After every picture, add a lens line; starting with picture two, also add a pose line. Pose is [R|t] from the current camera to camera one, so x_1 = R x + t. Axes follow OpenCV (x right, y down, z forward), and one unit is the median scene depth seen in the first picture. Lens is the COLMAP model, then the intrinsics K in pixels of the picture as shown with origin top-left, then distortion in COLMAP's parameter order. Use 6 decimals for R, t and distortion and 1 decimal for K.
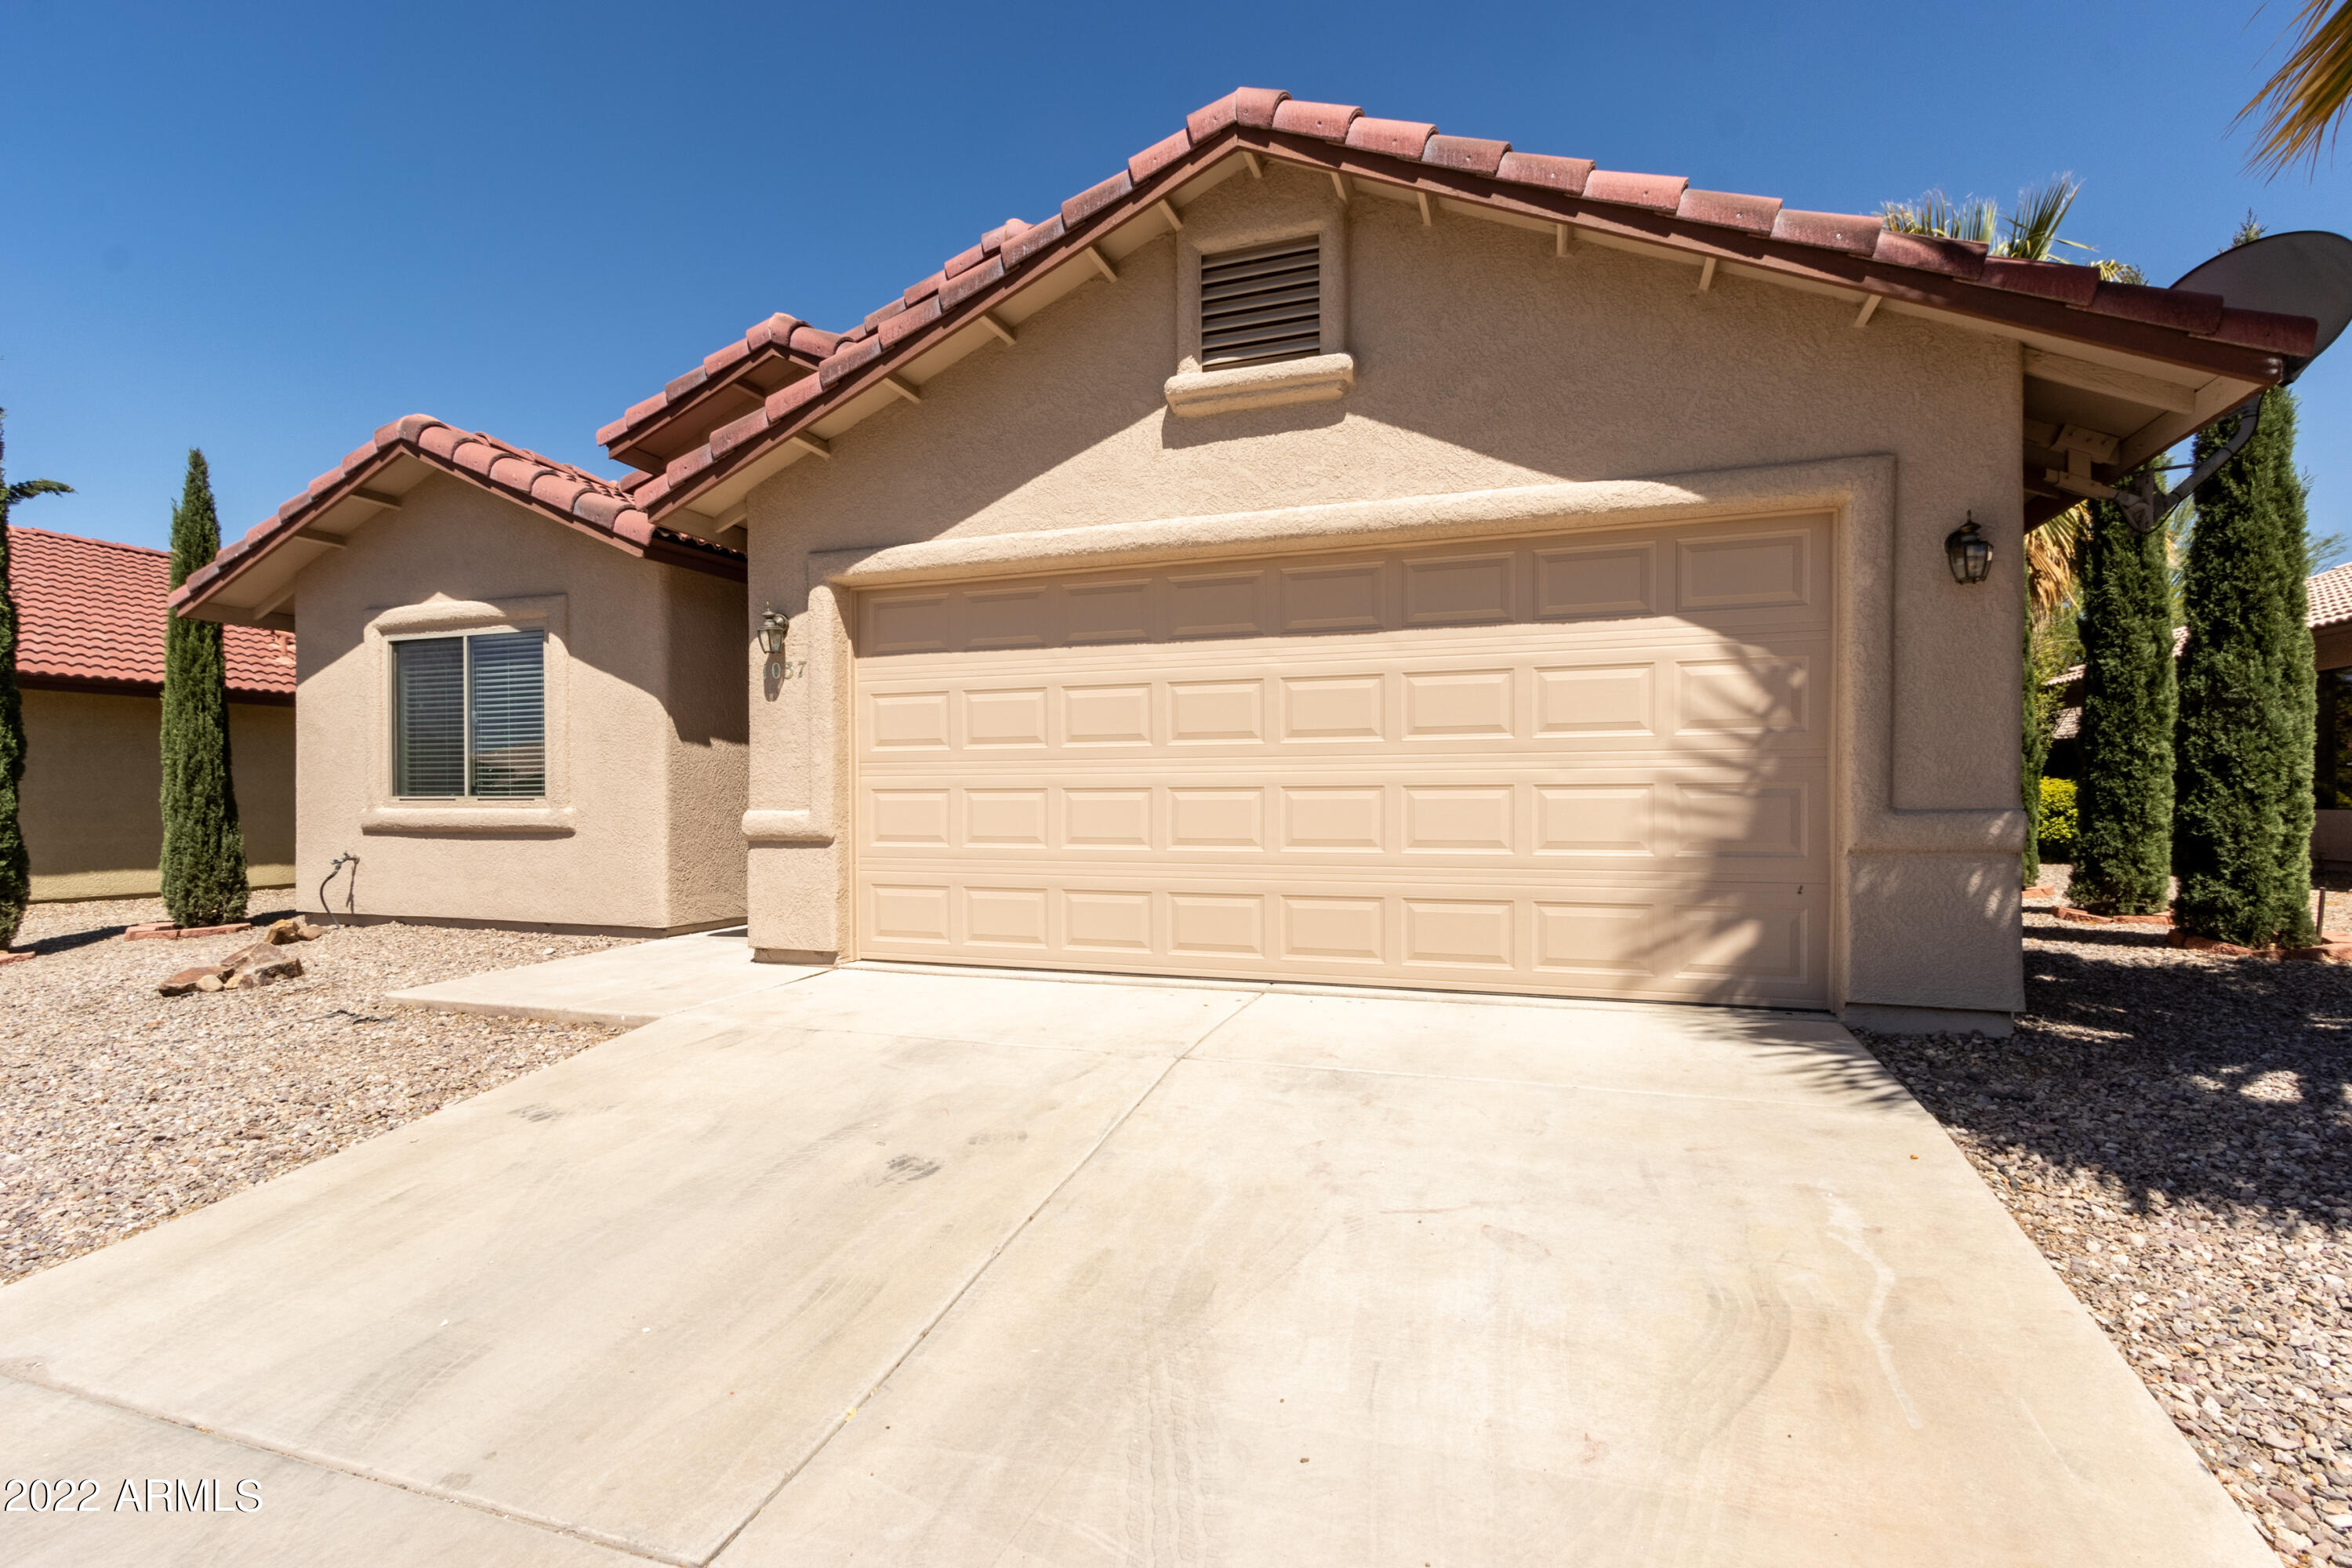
lens RADIAL K [[1088.4, 0, 1176.0], [0, 1088.4, 784.0], [0, 0, 1]] dist [0.009041, 0.000814]
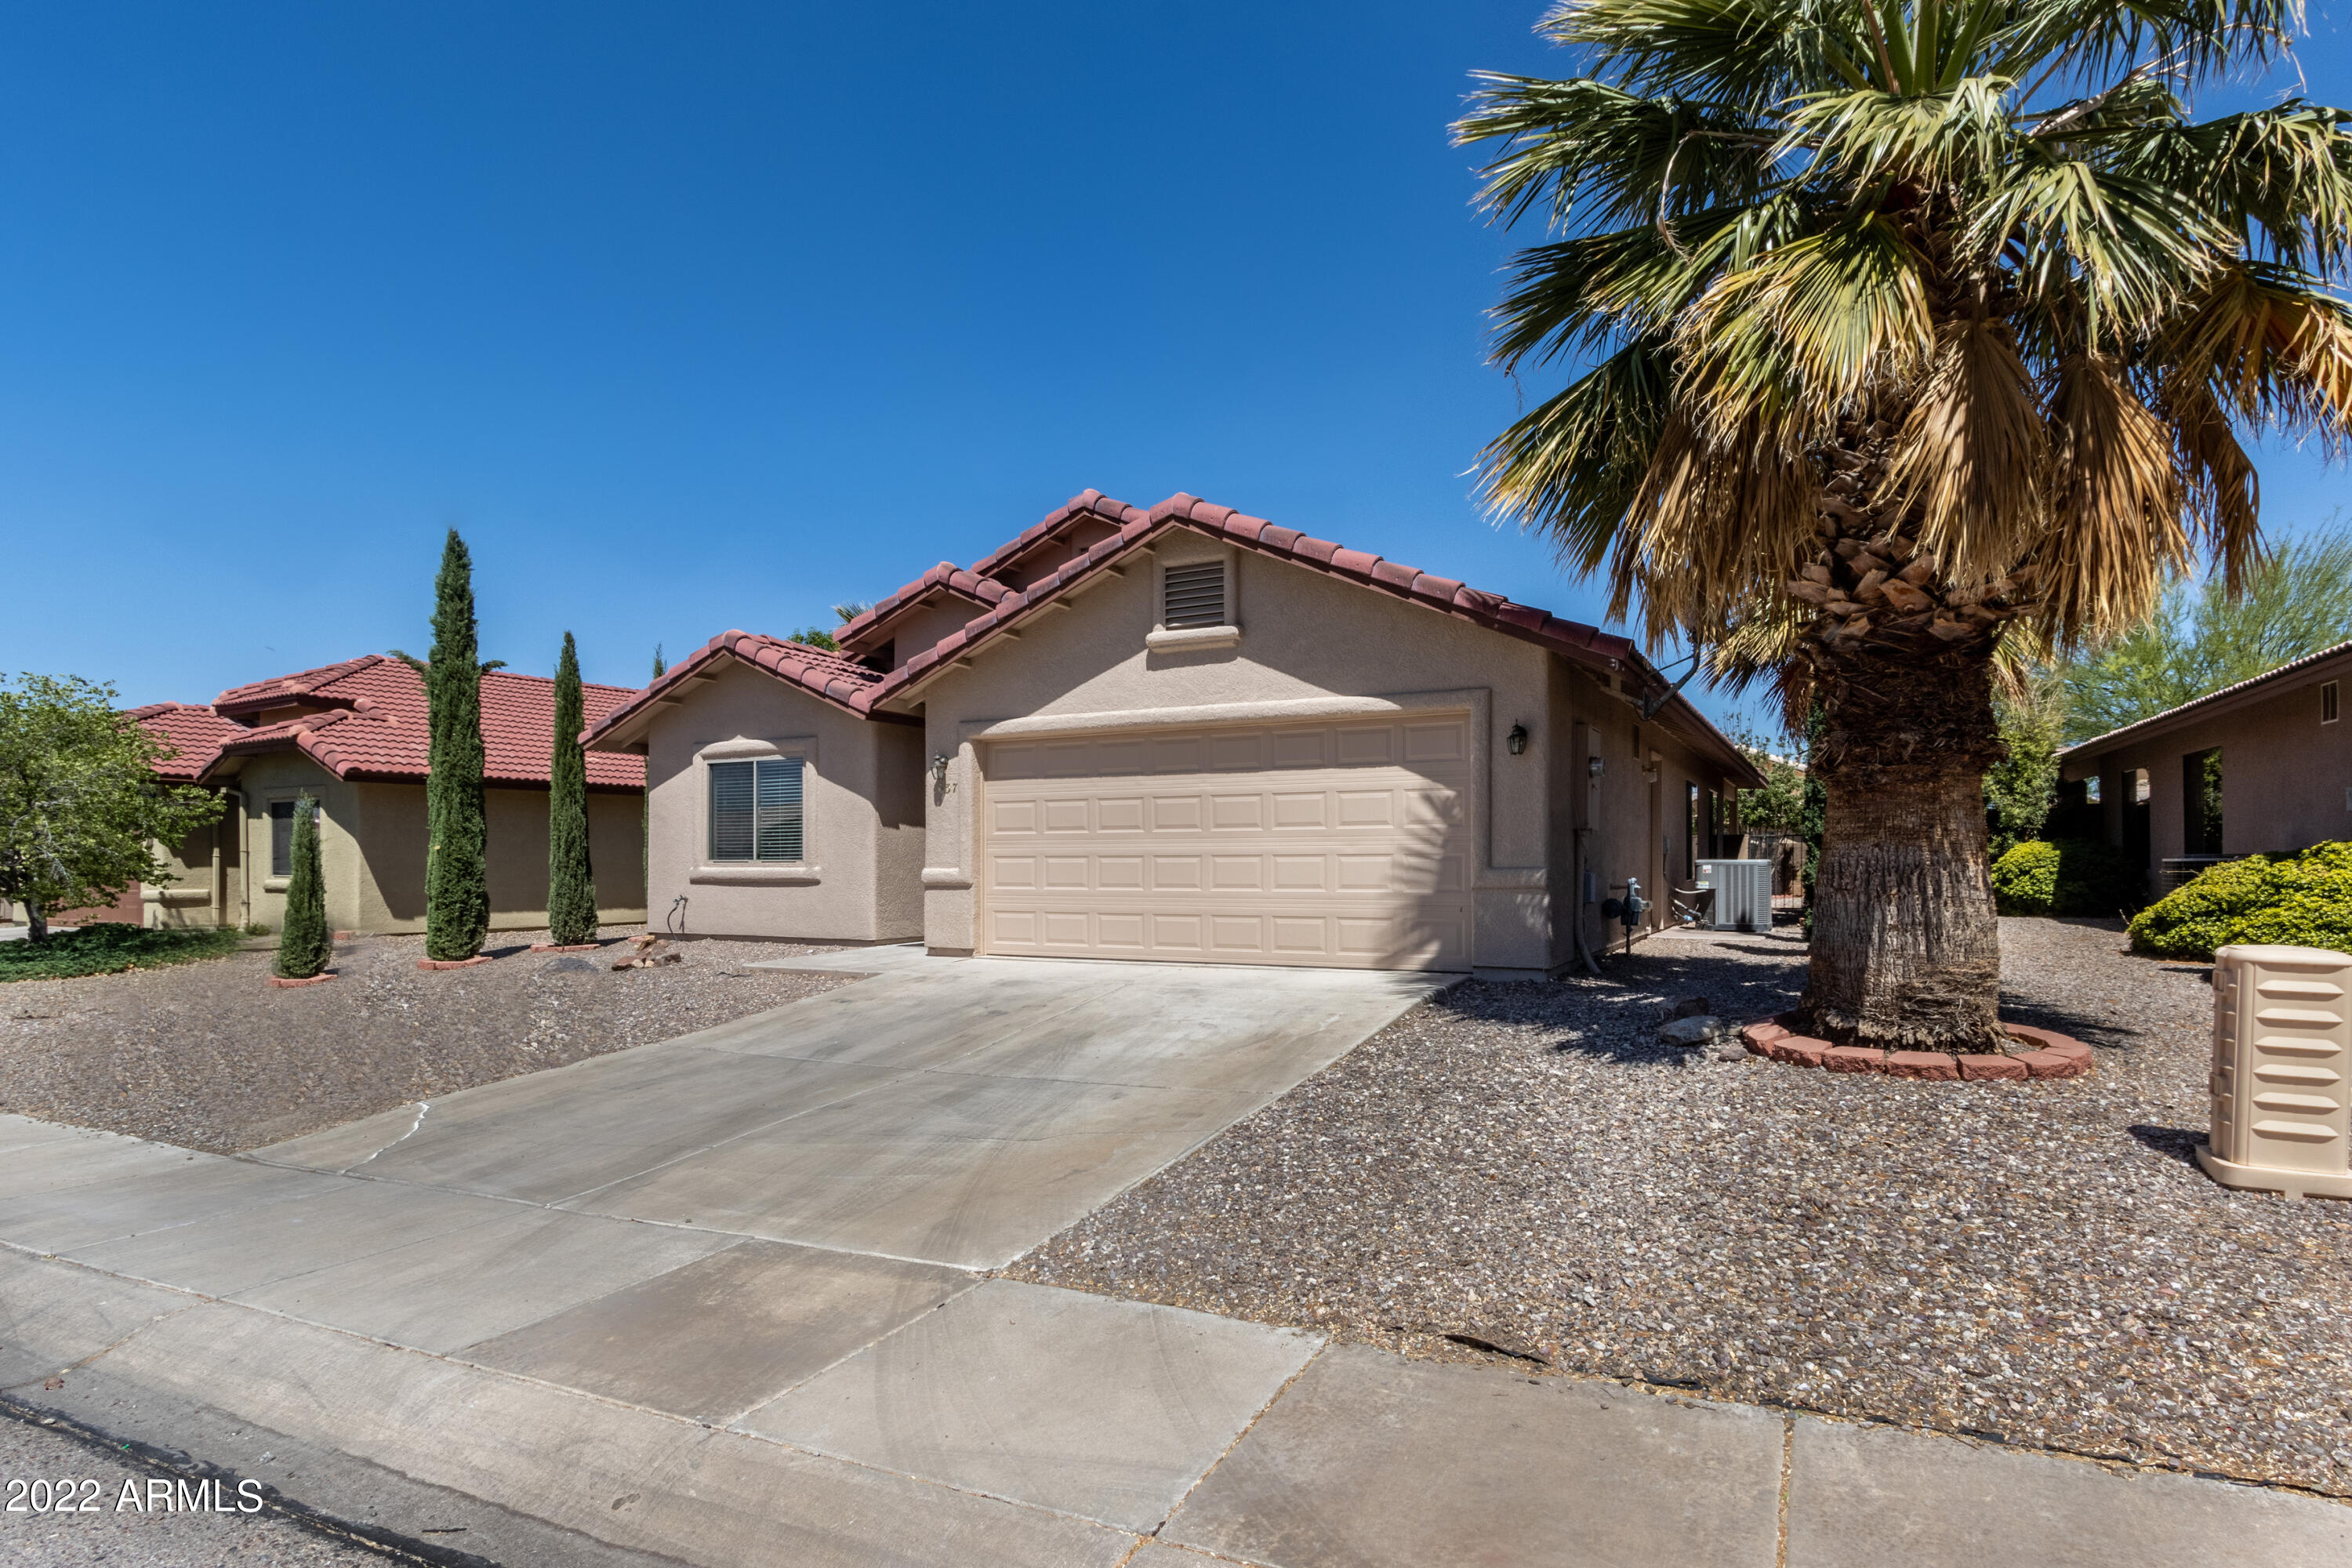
lens RADIAL K [[1287.8, 0, 1241.2], [0, 1287.8, 791.8], [0, 0, 1]] dist [0.000188, 0.000234]
pose [[0.993911, -0.006685, -0.109982, 0.342704], [0.002409, 0.999238, -0.038966, -0.016935], [0.110158, 0.038464, 0.993170, -1.008809]]
